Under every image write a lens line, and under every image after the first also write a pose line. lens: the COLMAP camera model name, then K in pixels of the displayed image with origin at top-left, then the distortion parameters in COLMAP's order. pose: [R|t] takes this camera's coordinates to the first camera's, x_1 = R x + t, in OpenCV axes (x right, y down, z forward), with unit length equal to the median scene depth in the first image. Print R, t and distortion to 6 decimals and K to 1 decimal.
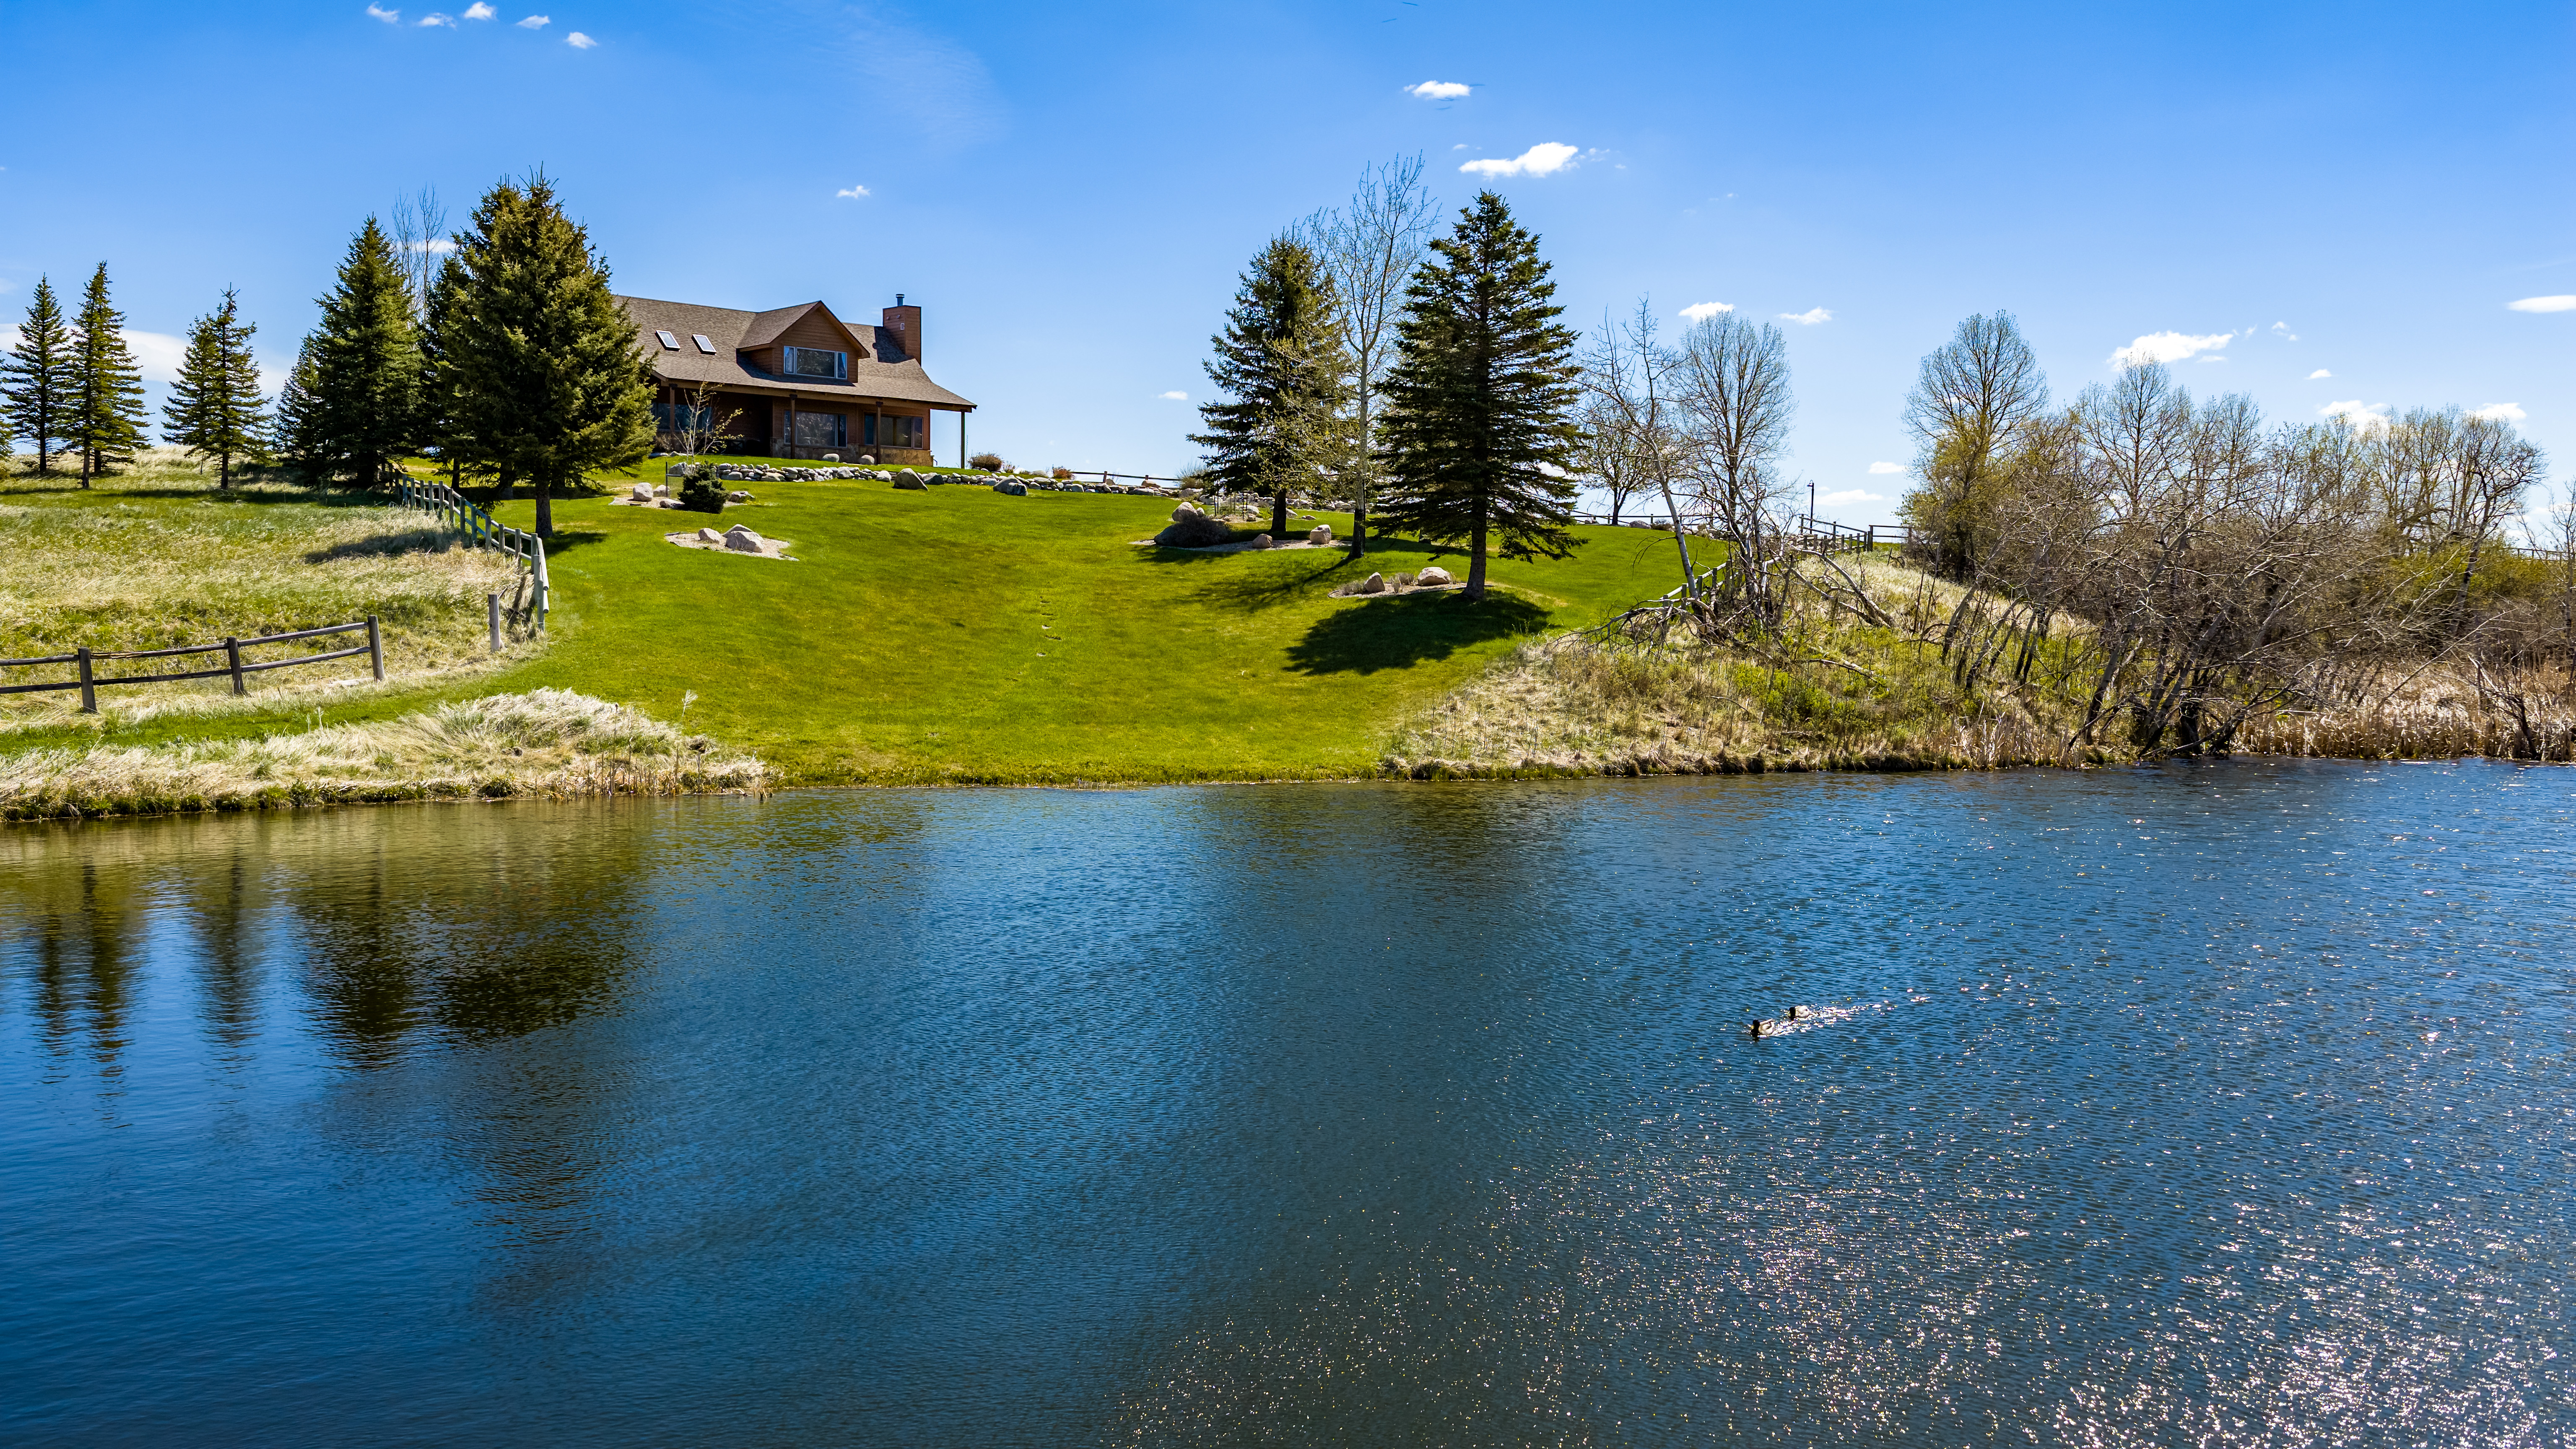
lens RADIAL K [[2046.4, 0, 1291.0], [0, 2046.4, 724.0], [0, 0, 1]] dist [-0.006589, -0.017227]
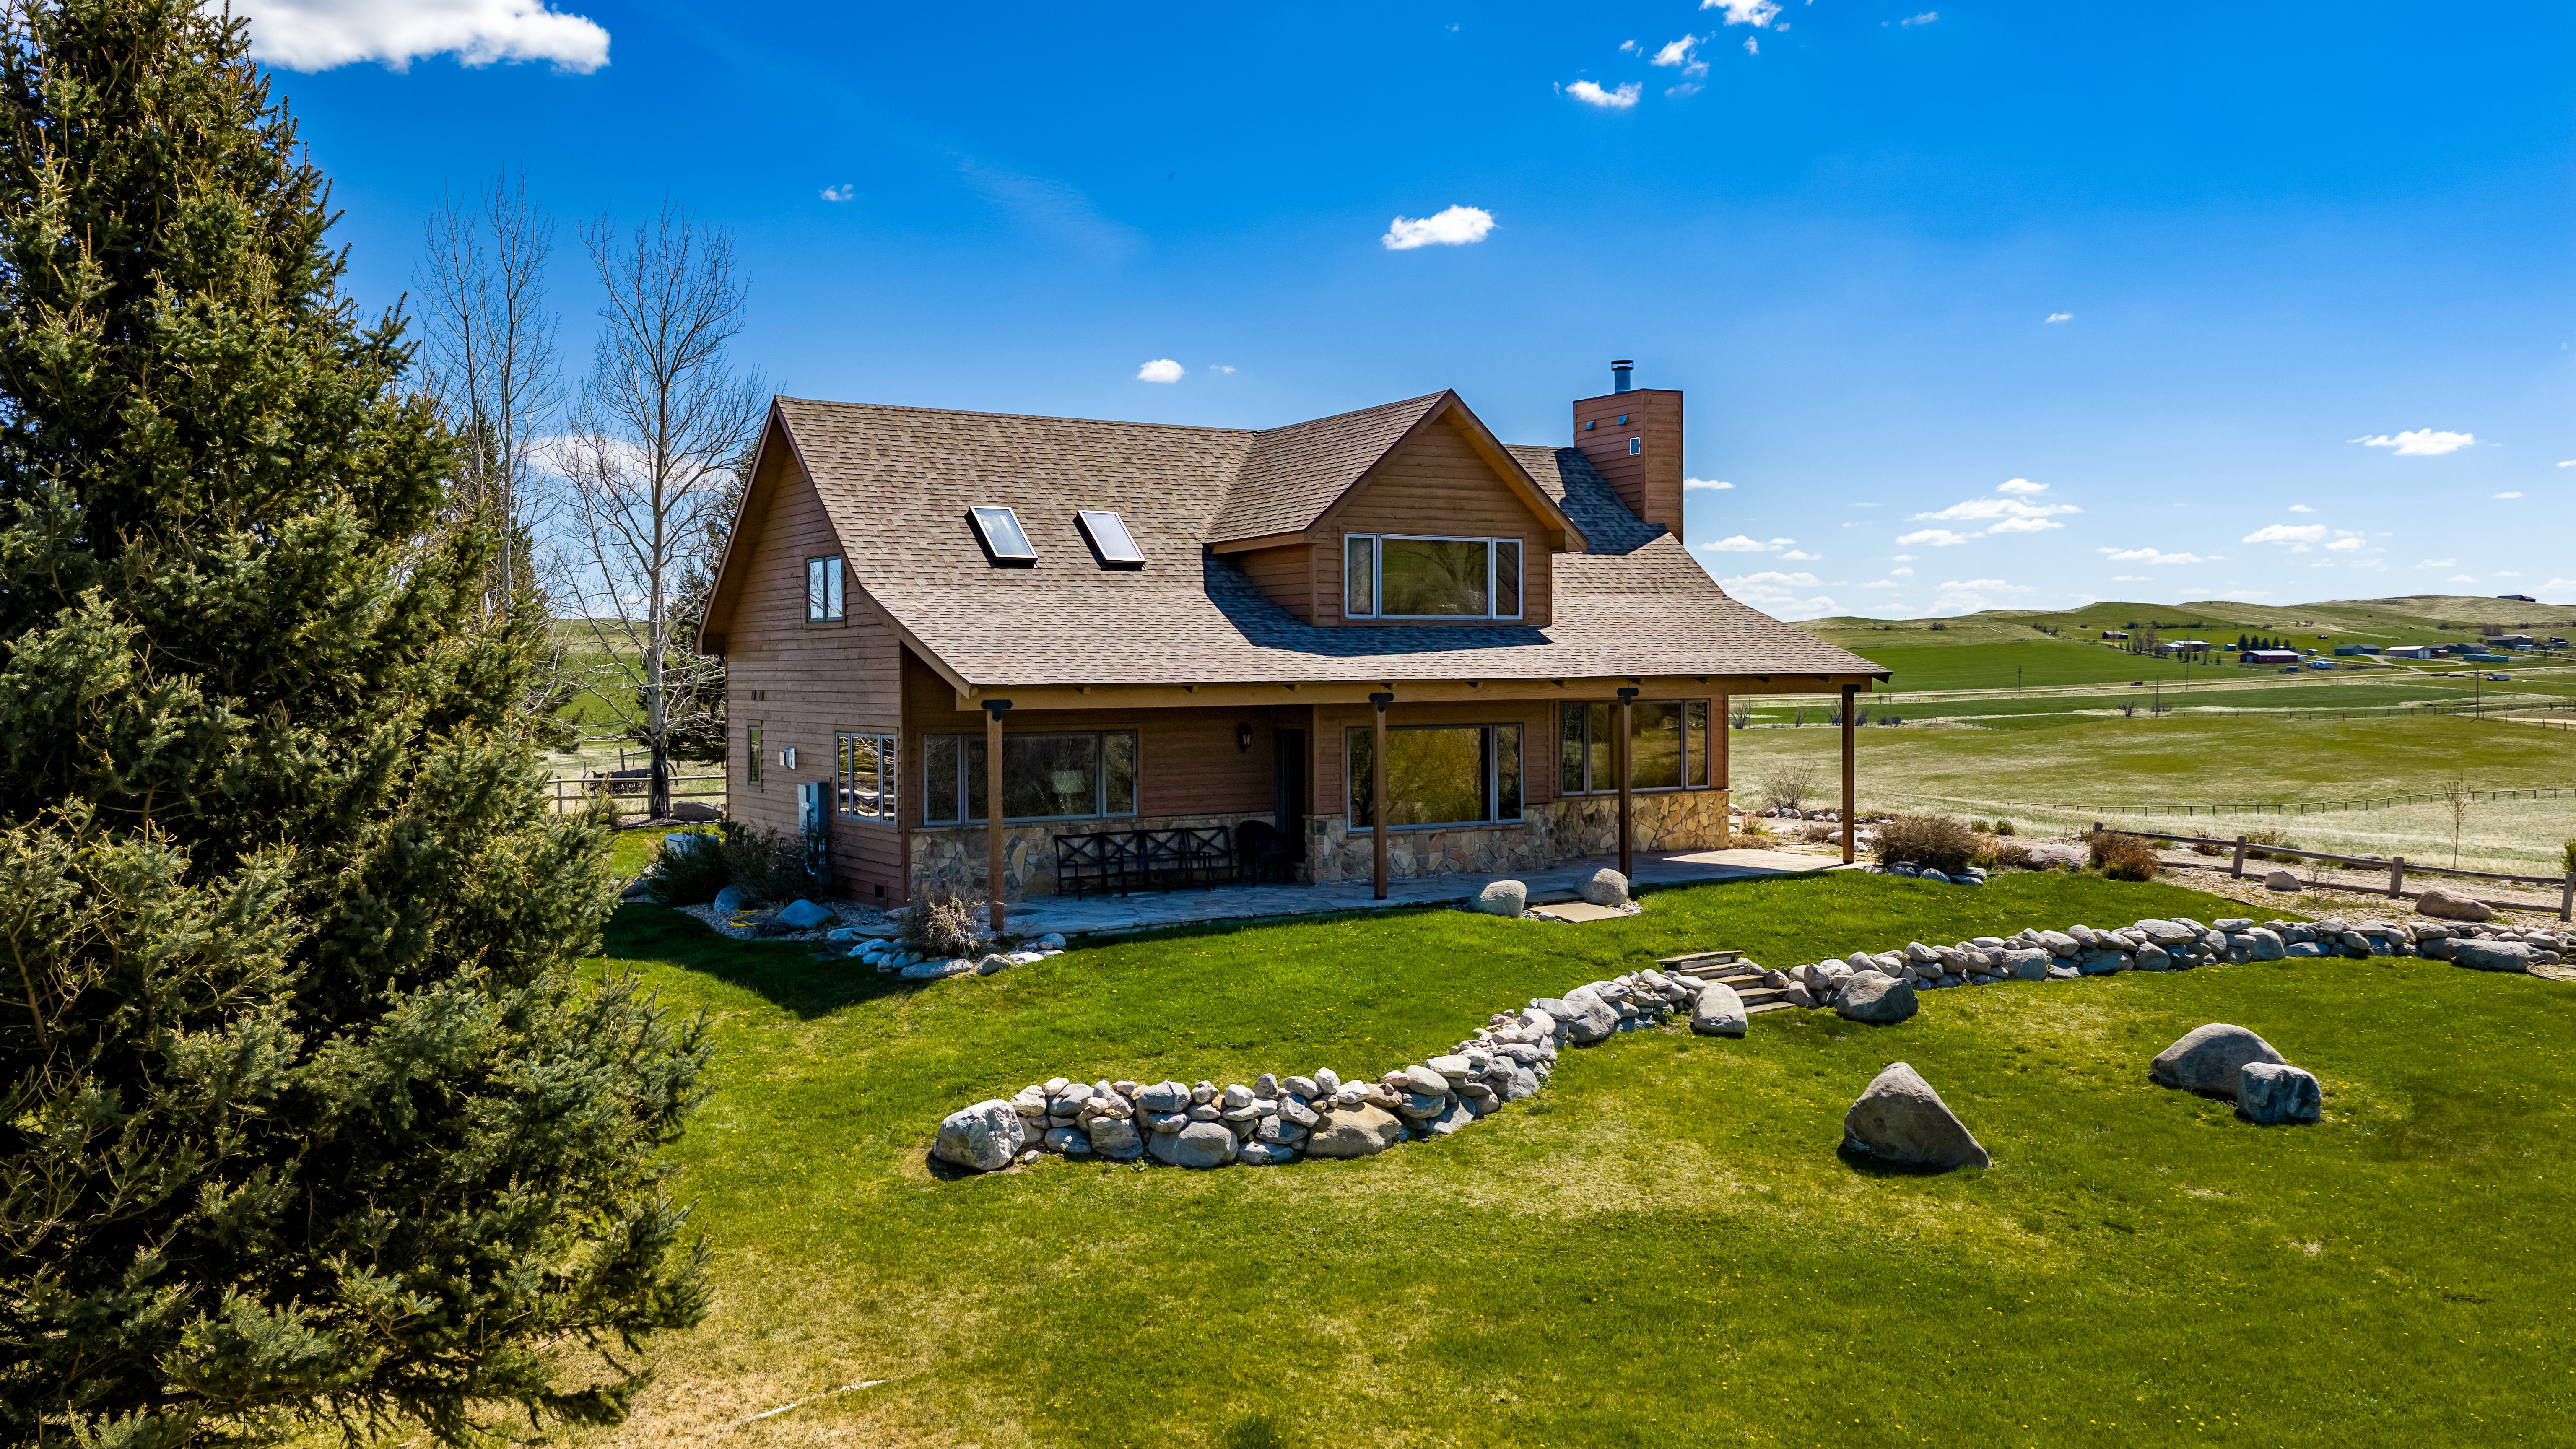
lens RADIAL K [[2046.4, 0, 1282.6], [0, 2046.4, 729.1], [0, 0, 1]] dist [-0.006589, -0.017227]
pose [[0.974883, -0.013272, -0.222321, -0.180935], [0.006930, 0.999547, -0.029281, -0.140925], [0.222609, 0.027005, 0.974534, 0.663882]]
